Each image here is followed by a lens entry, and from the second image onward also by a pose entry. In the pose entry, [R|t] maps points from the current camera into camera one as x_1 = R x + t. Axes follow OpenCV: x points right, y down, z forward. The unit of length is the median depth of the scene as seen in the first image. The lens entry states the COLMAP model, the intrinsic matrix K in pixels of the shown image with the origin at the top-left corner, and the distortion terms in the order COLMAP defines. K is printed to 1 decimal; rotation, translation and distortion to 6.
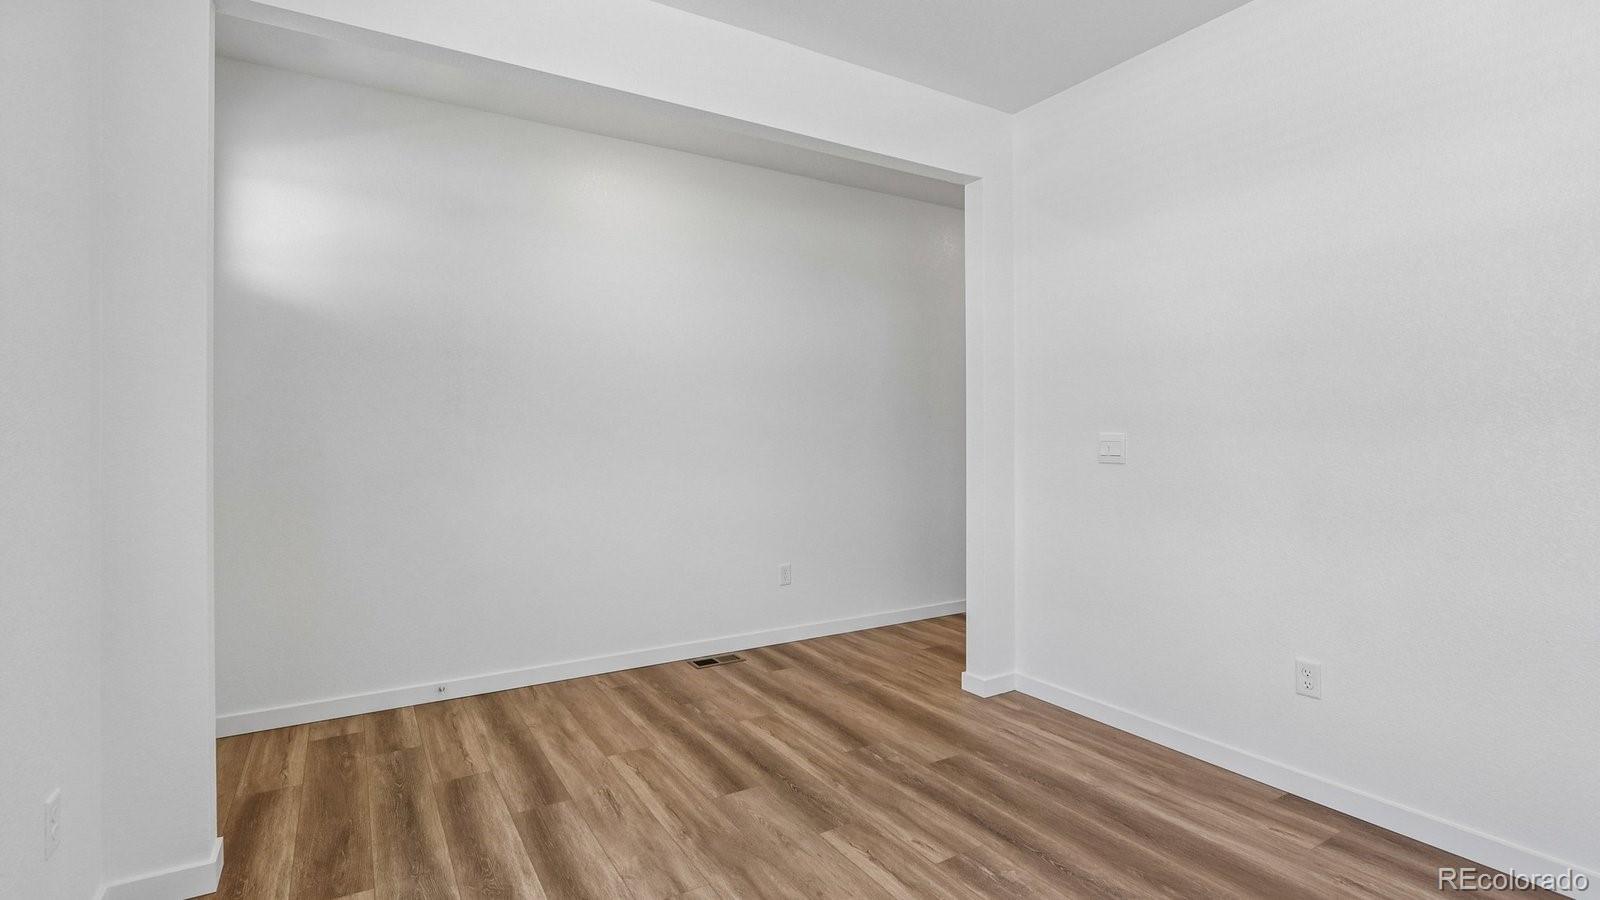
lens RADIAL K [[739.5, 0, 801.3], [0, 739.5, 443.5], [0, 0, 1]] dist [-0.011800, 0.000885]
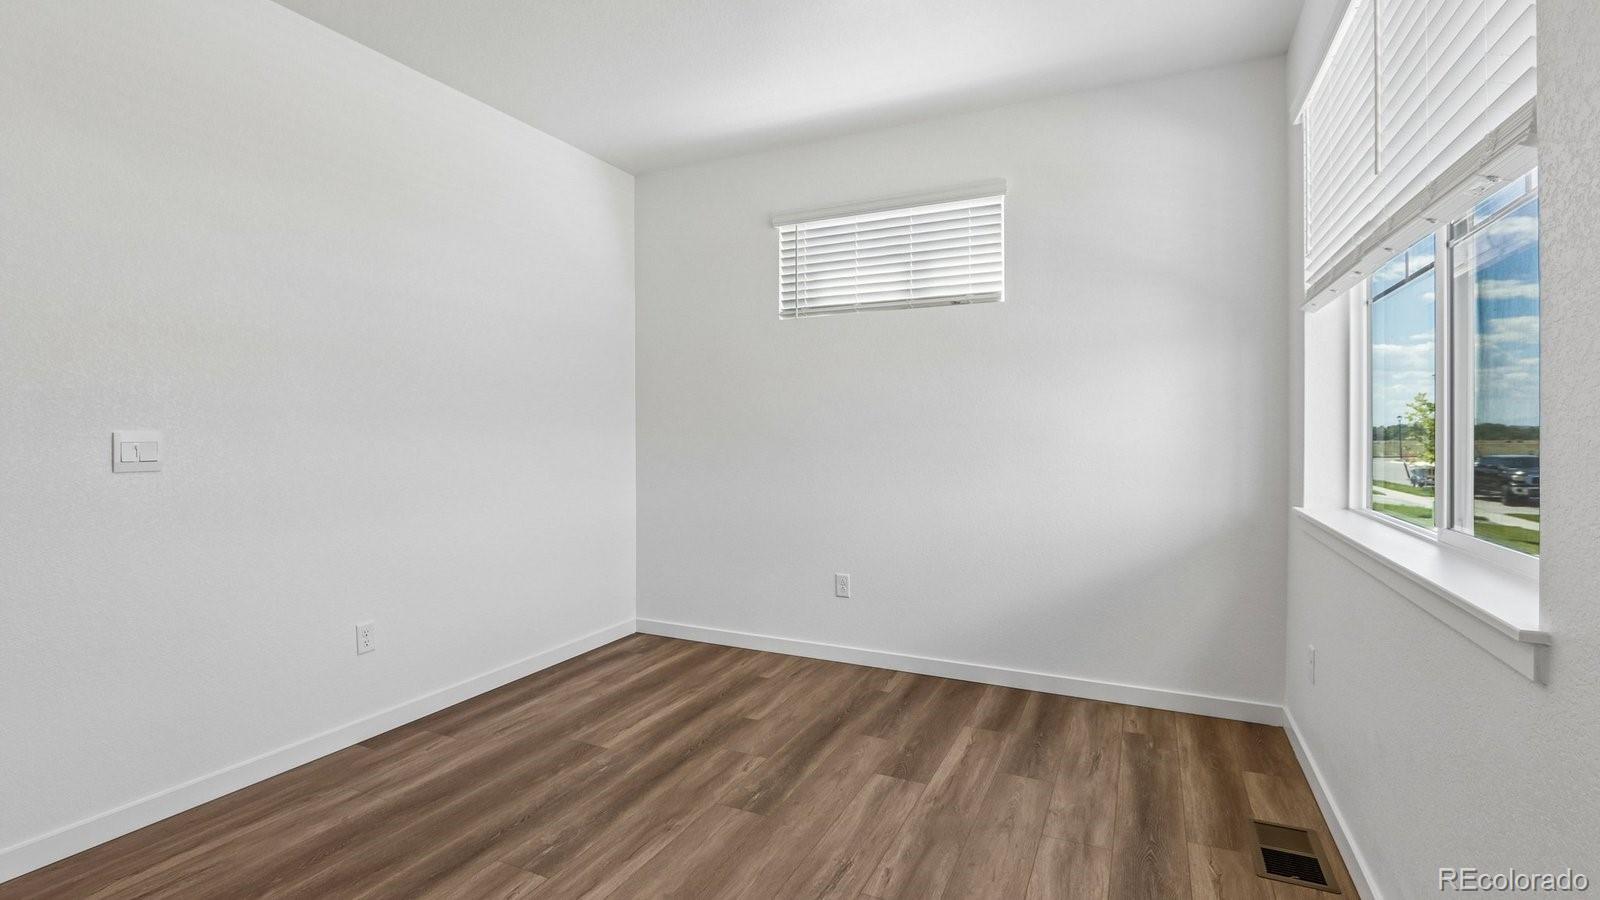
lens RADIAL K [[739.5, 0, 760.9], [0, 739.5, 442.2], [0, 0, 1]] dist [-0.011800, 0.000885]
pose [[-0.518966, -0.009973, 0.854737, -0.697707], [0.006010, 0.999865, 0.015315, -0.016541], [-0.854774, 0.013085, -0.518836, 1.110461]]
